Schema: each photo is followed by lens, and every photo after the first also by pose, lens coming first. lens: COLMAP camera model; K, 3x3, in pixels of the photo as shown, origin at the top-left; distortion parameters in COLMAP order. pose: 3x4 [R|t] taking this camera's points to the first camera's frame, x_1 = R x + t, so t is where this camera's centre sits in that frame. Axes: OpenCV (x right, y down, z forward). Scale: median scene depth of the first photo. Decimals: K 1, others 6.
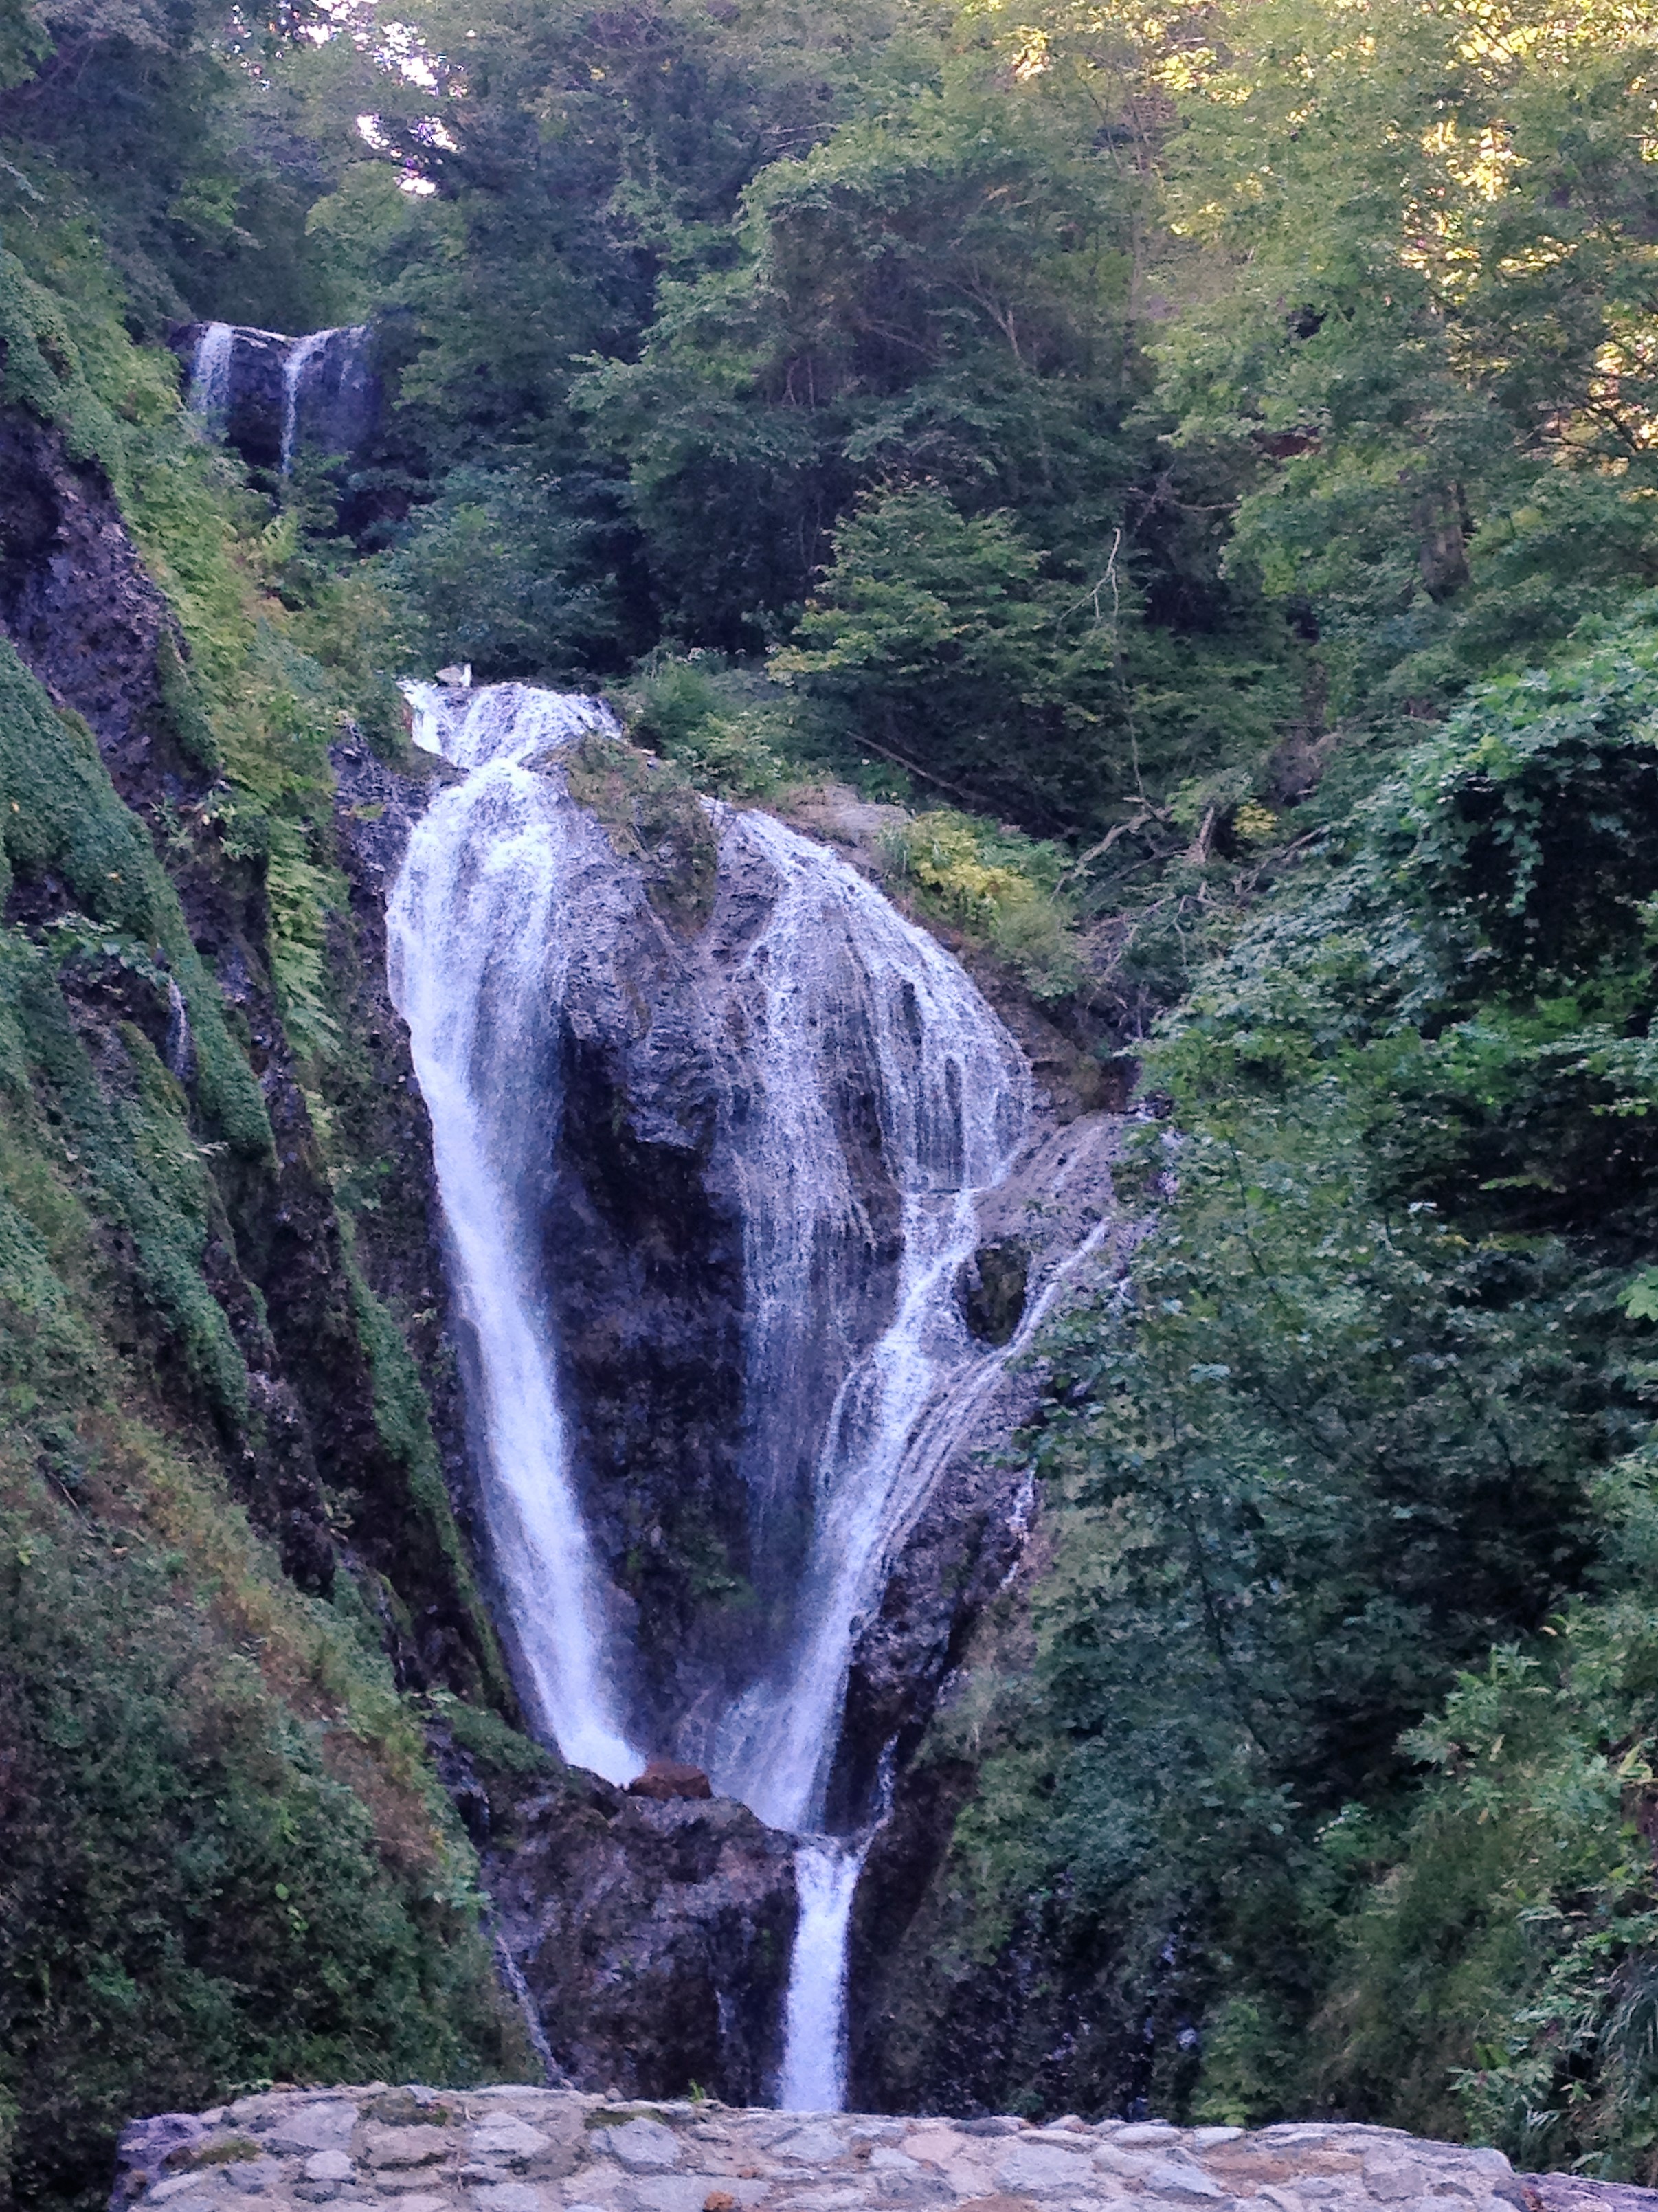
lens RADIAL K [[4186.8, 0, 830.1], [0, 4186.8, 1096.1], [0, 0, 1]] dist [0.040080, 0.000000]
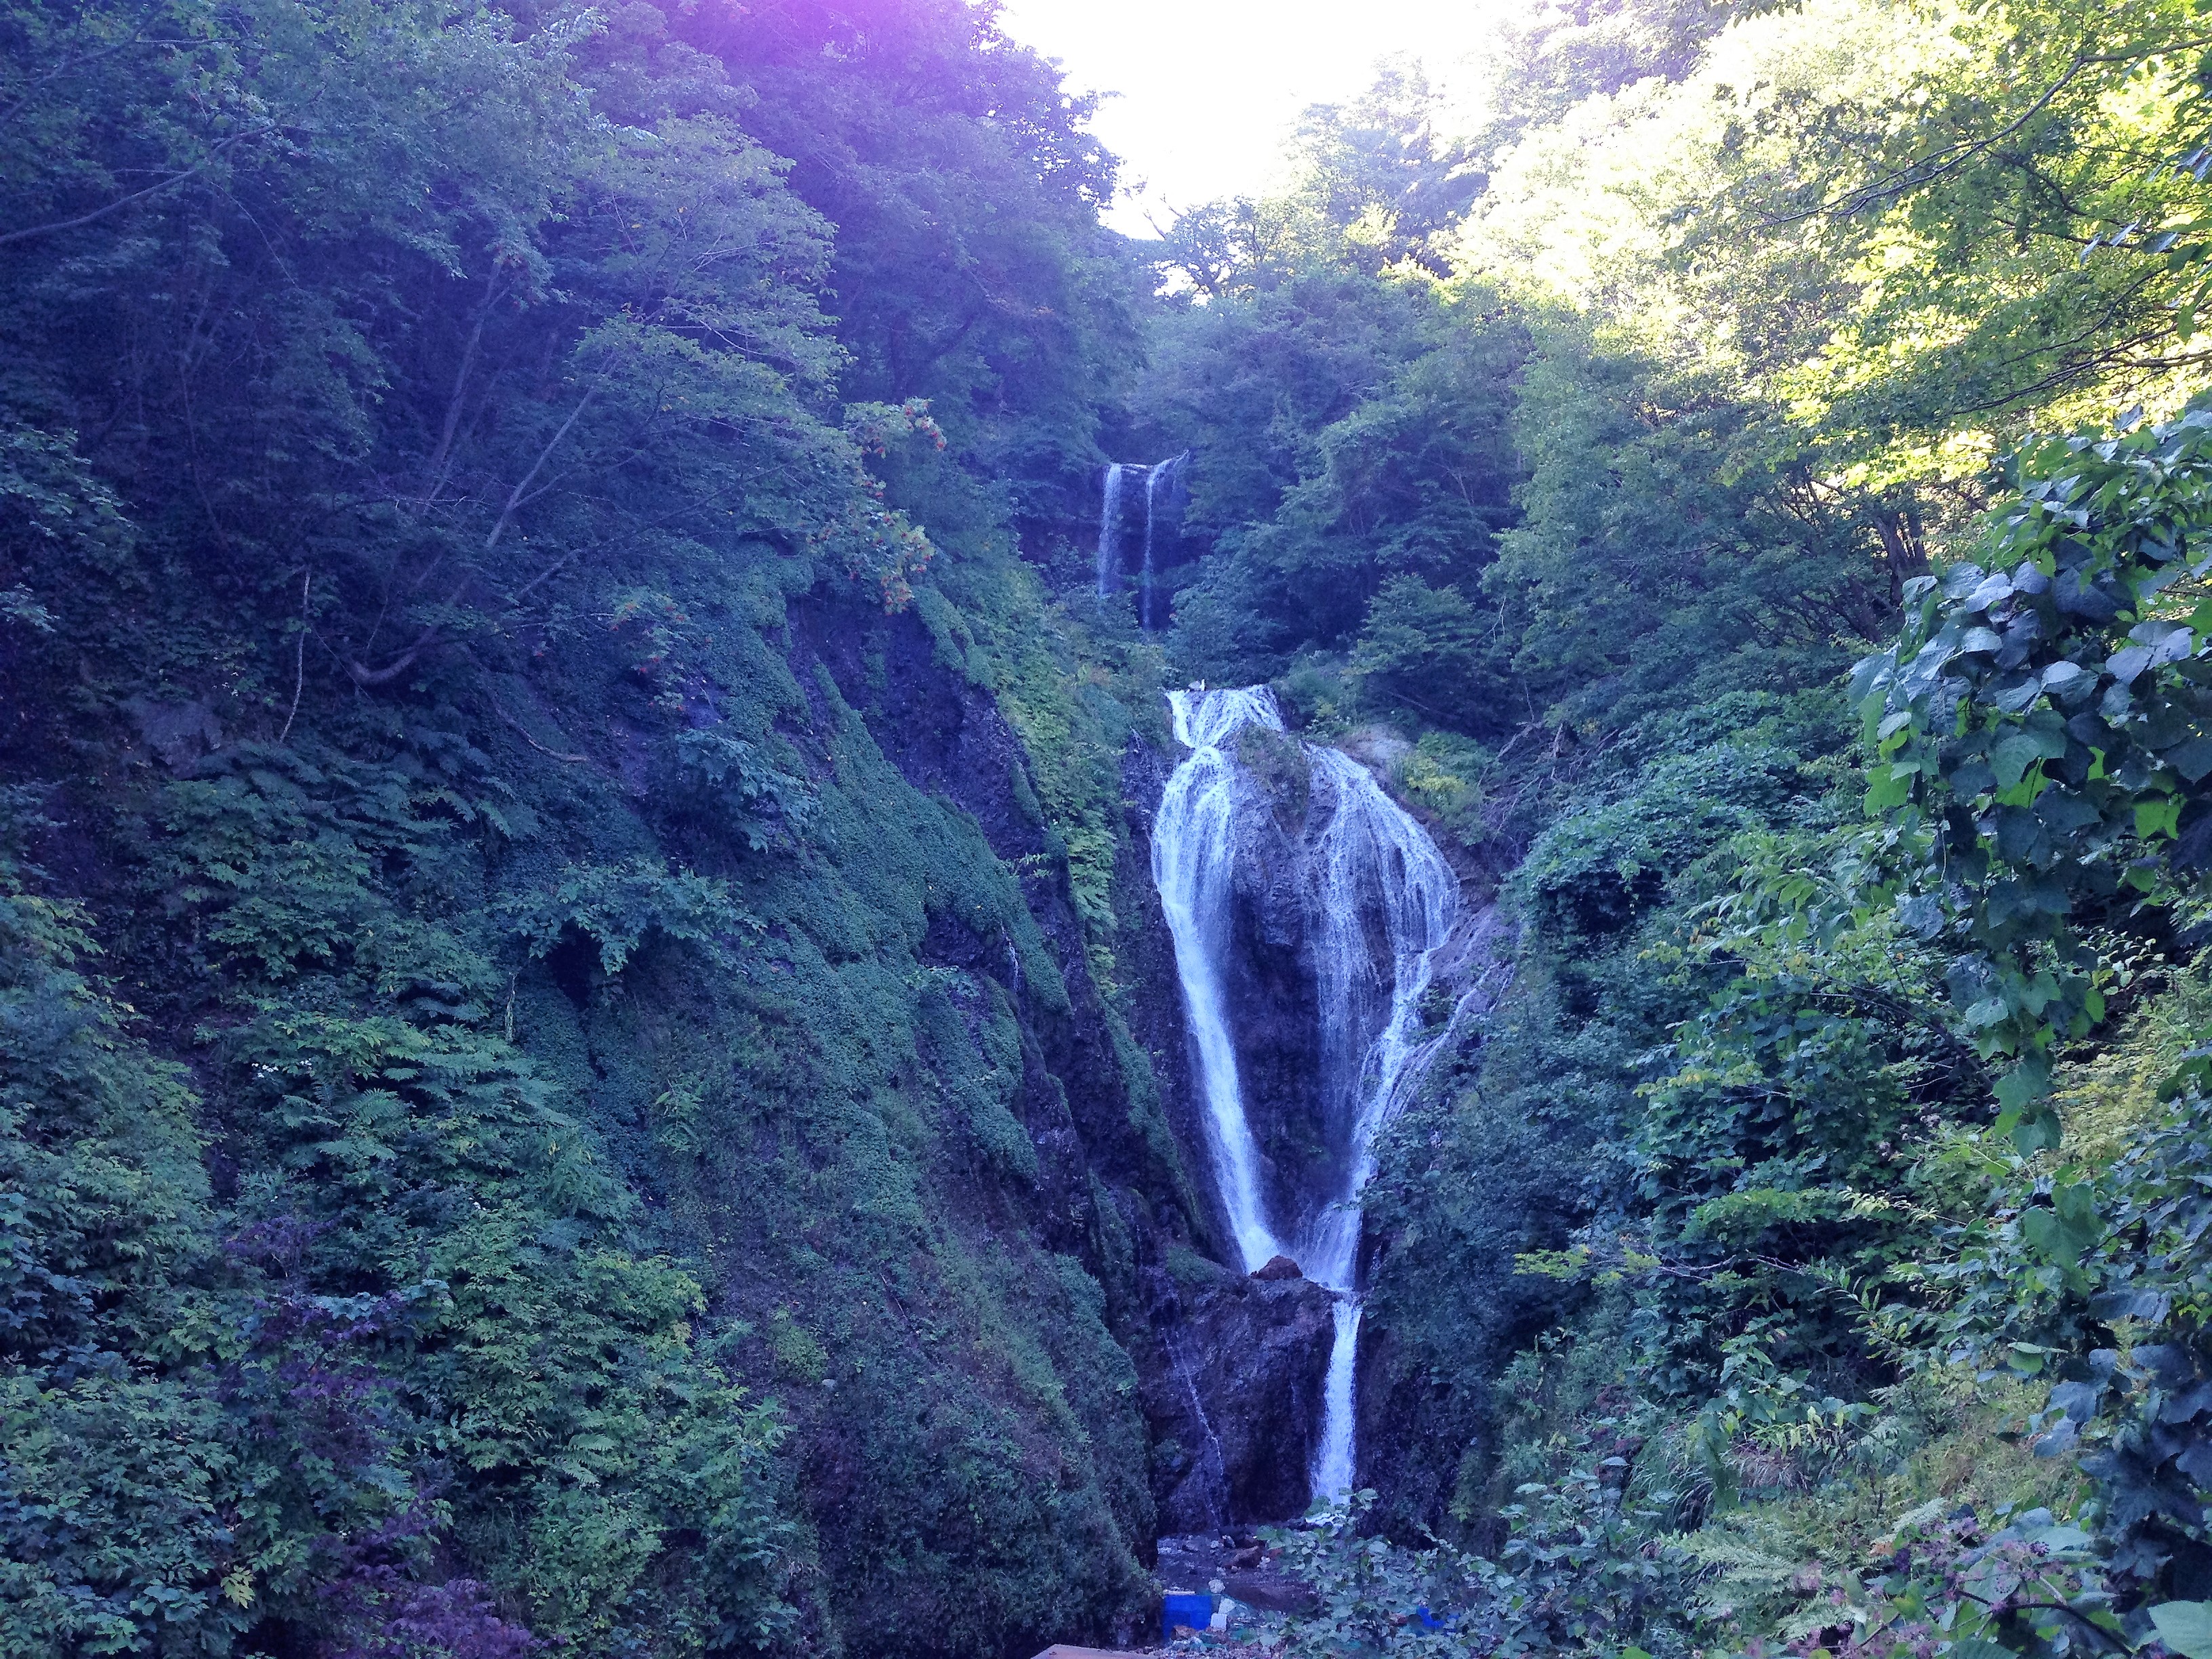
lens RADIAL K [[2057.4, 0, 1110.0], [0, 2057.4, 833.8], [0, 0, 1]] dist [0.092301, 0.000000]
pose [[0.978163, -0.068137, -0.196352, 0.085785], [0.079300, 0.995619, 0.049550, -0.102439], [0.192116, -0.064039, 0.979281, -0.050614]]
